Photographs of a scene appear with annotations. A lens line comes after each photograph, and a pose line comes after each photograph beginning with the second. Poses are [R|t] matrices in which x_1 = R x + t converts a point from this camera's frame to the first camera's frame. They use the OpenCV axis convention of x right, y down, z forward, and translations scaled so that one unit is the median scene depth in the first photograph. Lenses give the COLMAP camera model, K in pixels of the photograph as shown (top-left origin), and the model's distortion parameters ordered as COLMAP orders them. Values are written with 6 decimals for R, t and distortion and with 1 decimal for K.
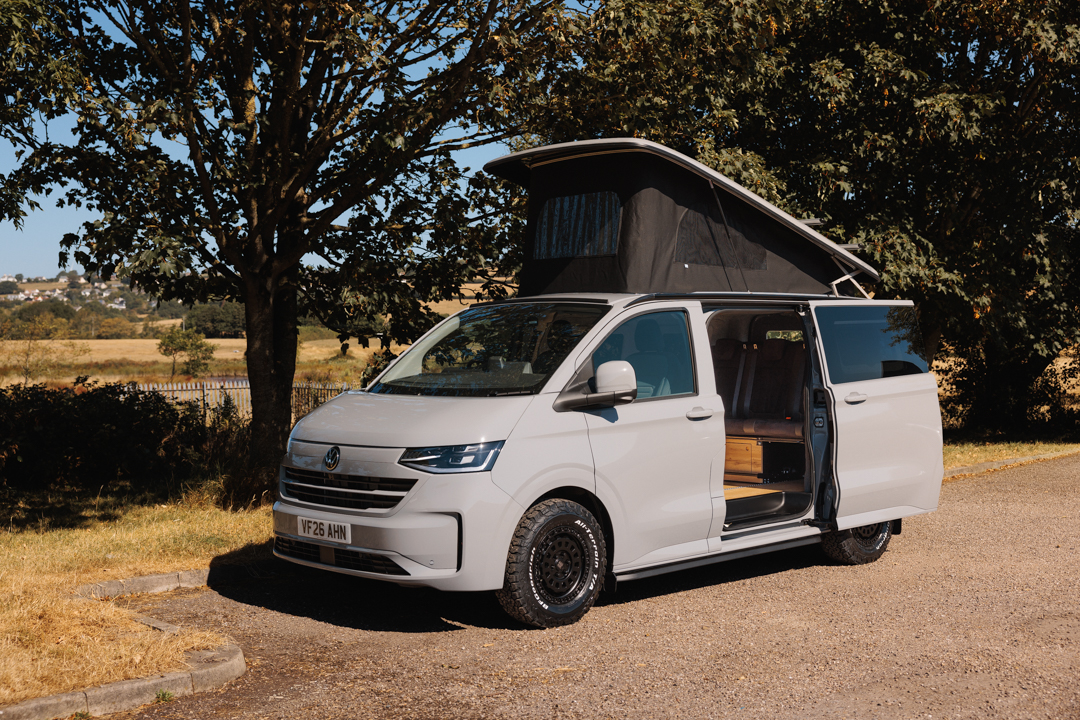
lens RADIAL K [[1337.4, 0, 561.8], [0, 1337.4, 363.0], [0, 0, 1]] dist [0.012444, -0.027888]
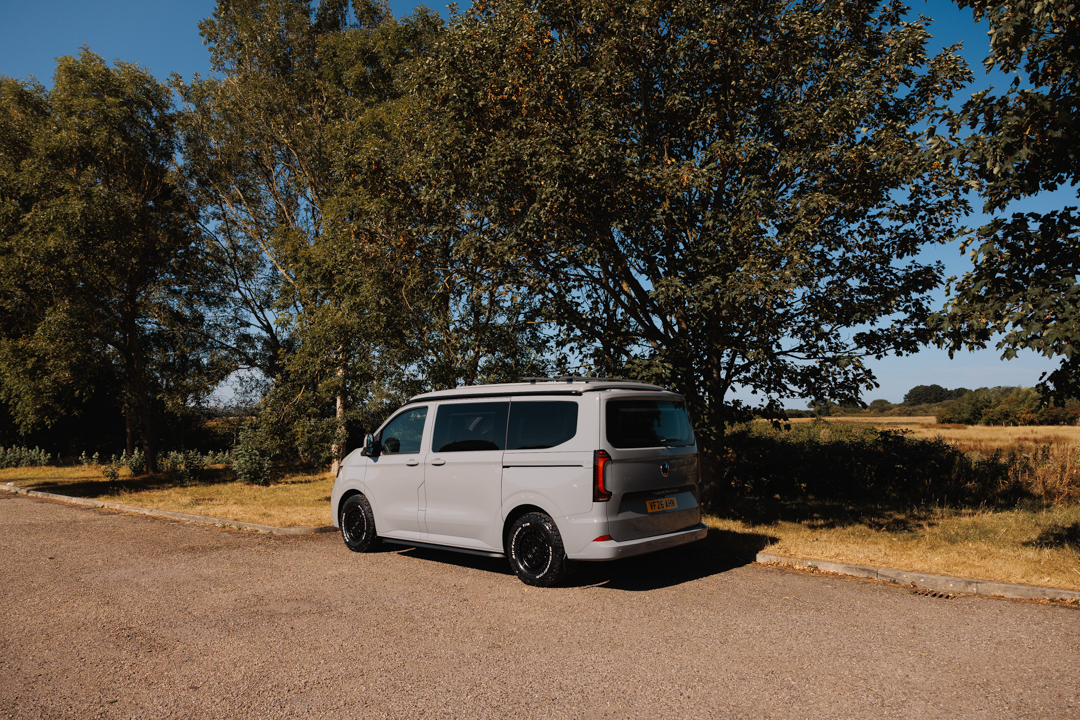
lens RADIAL K [[786.4, 0, 540.0], [0, 786.4, 360.0], [0, 0, 1]] dist [-0.001812, 0.000889]
pose [[0.042648, -0.073594, -0.996376, 1.164061], [-0.002078, 0.997275, -0.073749, -0.023440], [0.999088, 0.005216, 0.042378, 1.083337]]
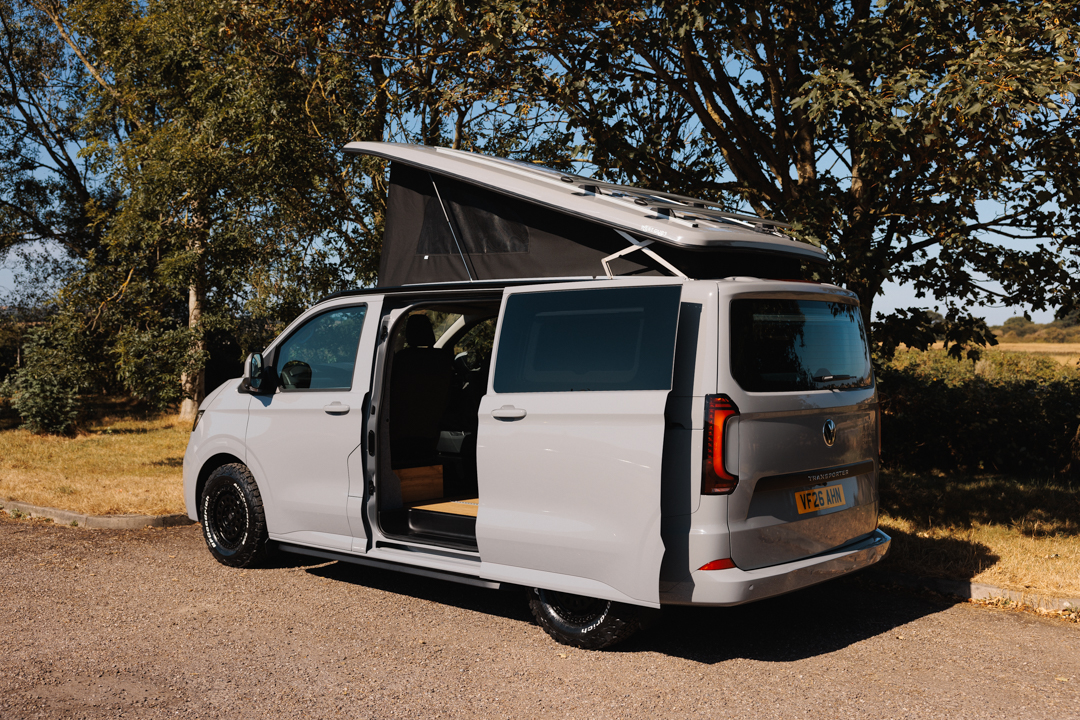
lens RADIAL K [[1172.7, 0, 540.0], [0, 1172.7, 360.0], [0, 0, 1]] dist [0.010834, 0.029517]
pose [[0.083143, 0.022500, -0.996284, 0.950095], [-0.022788, 0.999527, 0.020672, -0.019247], [0.996277, 0.020985, 0.083616, 1.032028]]
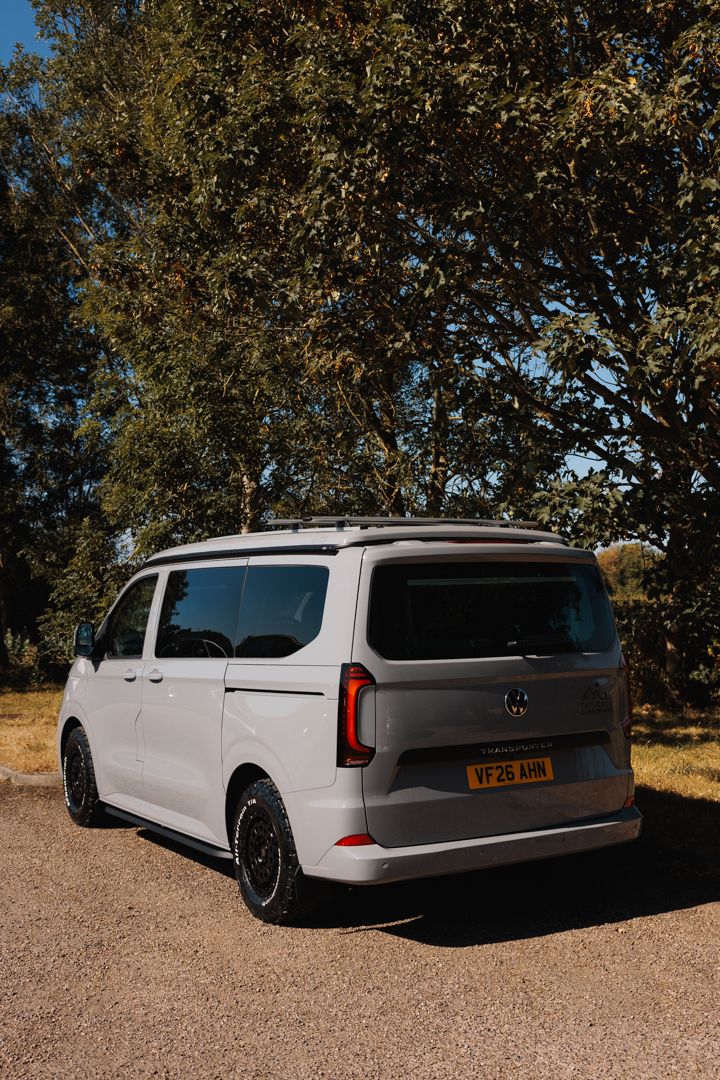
lens RADIAL K [[1222.4, 0, 442.3], [0, 1222.4, 540.0], [0, 0, 1]] dist [-0.004758, -0.008578]
pose [[-0.188994, -0.033864, -0.981394, 0.952994], [-0.001090, 0.999412, -0.034276, -0.033228], [0.981978, -0.005408, -0.188920, 1.357496]]
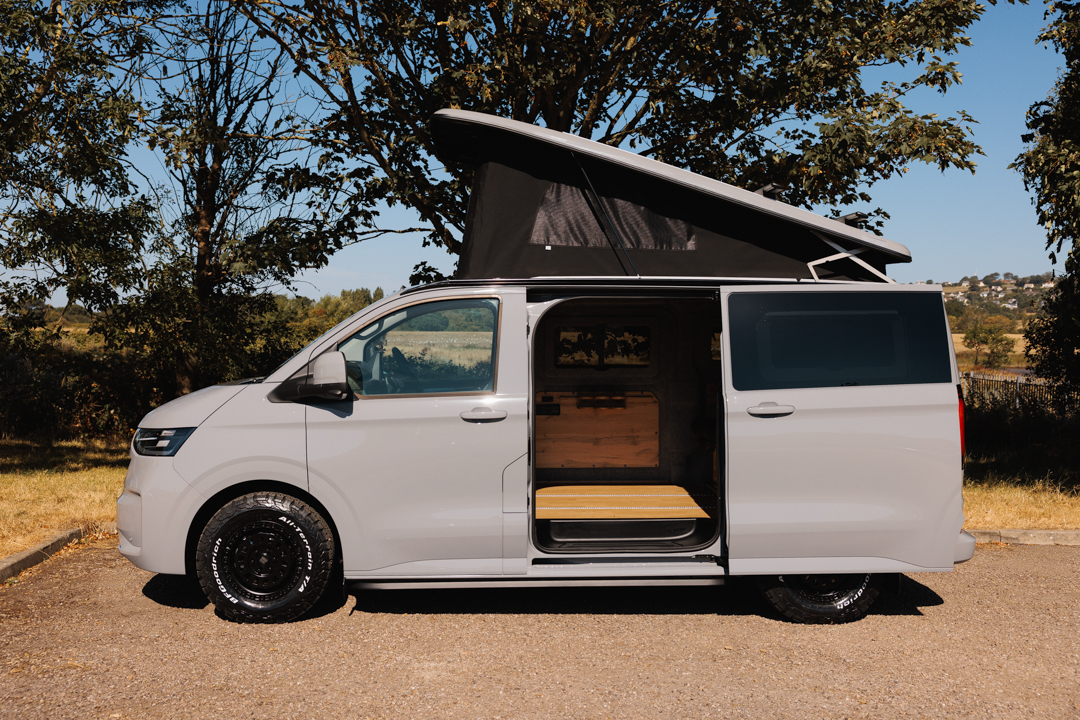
lens RADIAL K [[1108.2, 0, 540.0], [0, 1108.2, 360.0], [0, 0, 1]] dist [0.017236, 0.018070]
pose [[0.755809, 0.029344, -0.654134, 0.581645], [-0.025261, 0.999558, 0.015652, -0.010178], [0.654304, 0.004694, 0.756217, 0.453212]]
